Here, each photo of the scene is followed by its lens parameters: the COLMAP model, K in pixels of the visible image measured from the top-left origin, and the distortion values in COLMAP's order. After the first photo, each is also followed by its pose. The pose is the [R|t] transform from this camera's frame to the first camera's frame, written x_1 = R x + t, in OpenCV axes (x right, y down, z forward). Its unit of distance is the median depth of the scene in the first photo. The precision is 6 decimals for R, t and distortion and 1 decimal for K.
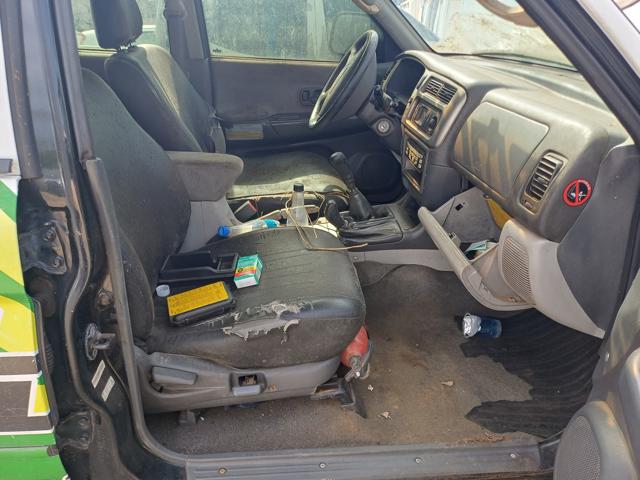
lens RADIAL K [[471.7, 0, 320.0], [0, 471.7, 240.0], [0, 0, 1]] dist [0.074110, -0.002624]
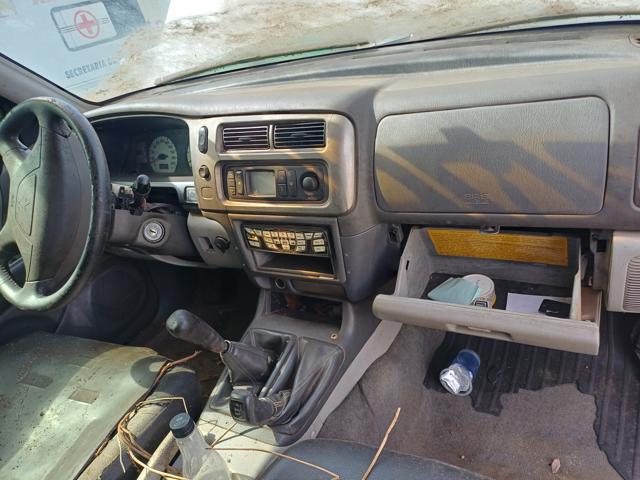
lens RADIAL K [[471.7, 0, 320.0], [0, 471.7, 240.0], [0, 0, 1]] dist [0.074110, -0.002624]
pose [[0.530457, -0.553069, 0.642440, -0.196329], [0.574325, 0.791889, 0.207513, -0.313801], [-0.623511, 0.258893, 0.737705, 0.570554]]
